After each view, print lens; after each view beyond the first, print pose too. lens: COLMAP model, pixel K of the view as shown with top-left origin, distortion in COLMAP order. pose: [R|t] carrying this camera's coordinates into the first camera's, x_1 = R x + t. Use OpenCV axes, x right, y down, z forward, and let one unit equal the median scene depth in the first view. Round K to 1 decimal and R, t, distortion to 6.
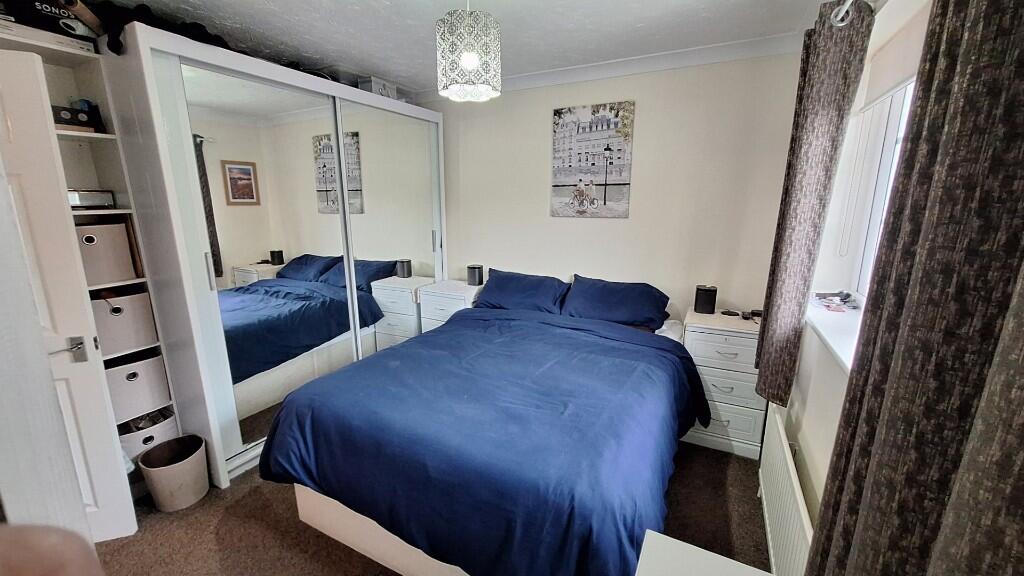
lens RADIAL K [[403.4, 0, 503.2], [0, 403.4, 279.9], [0, 0, 1]] dist [-0.004321, 0.000370]
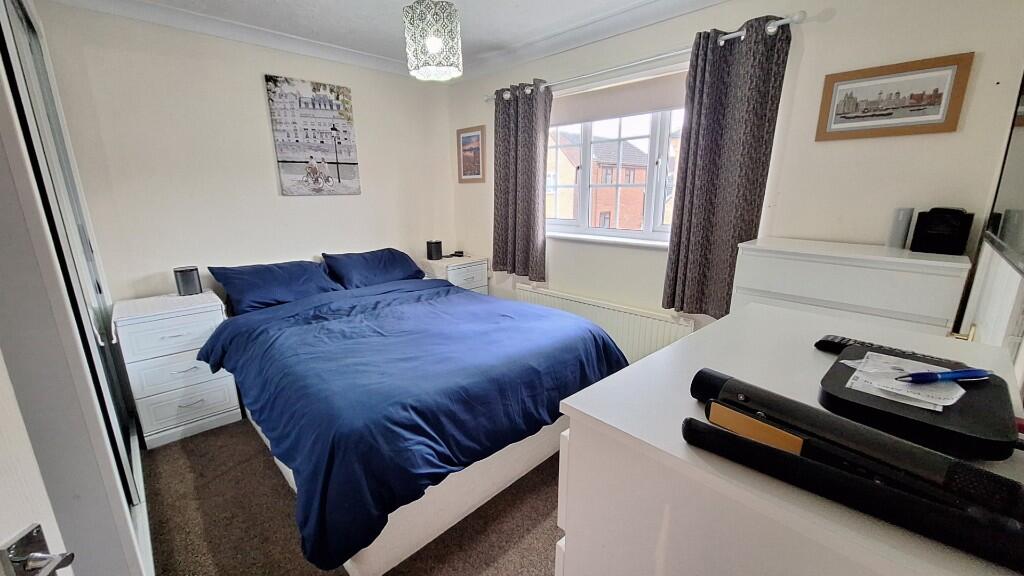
lens RADIAL K [[403.4, 0, 501.2], [0, 403.4, 287.3], [0, 0, 1]] dist [-0.004321, 0.000370]
pose [[0.306224, -0.239532, 0.921331, -0.672442], [0.175620, 0.965429, 0.192625, -0.048383], [-0.935620, 0.102818, 0.337705, 0.268137]]
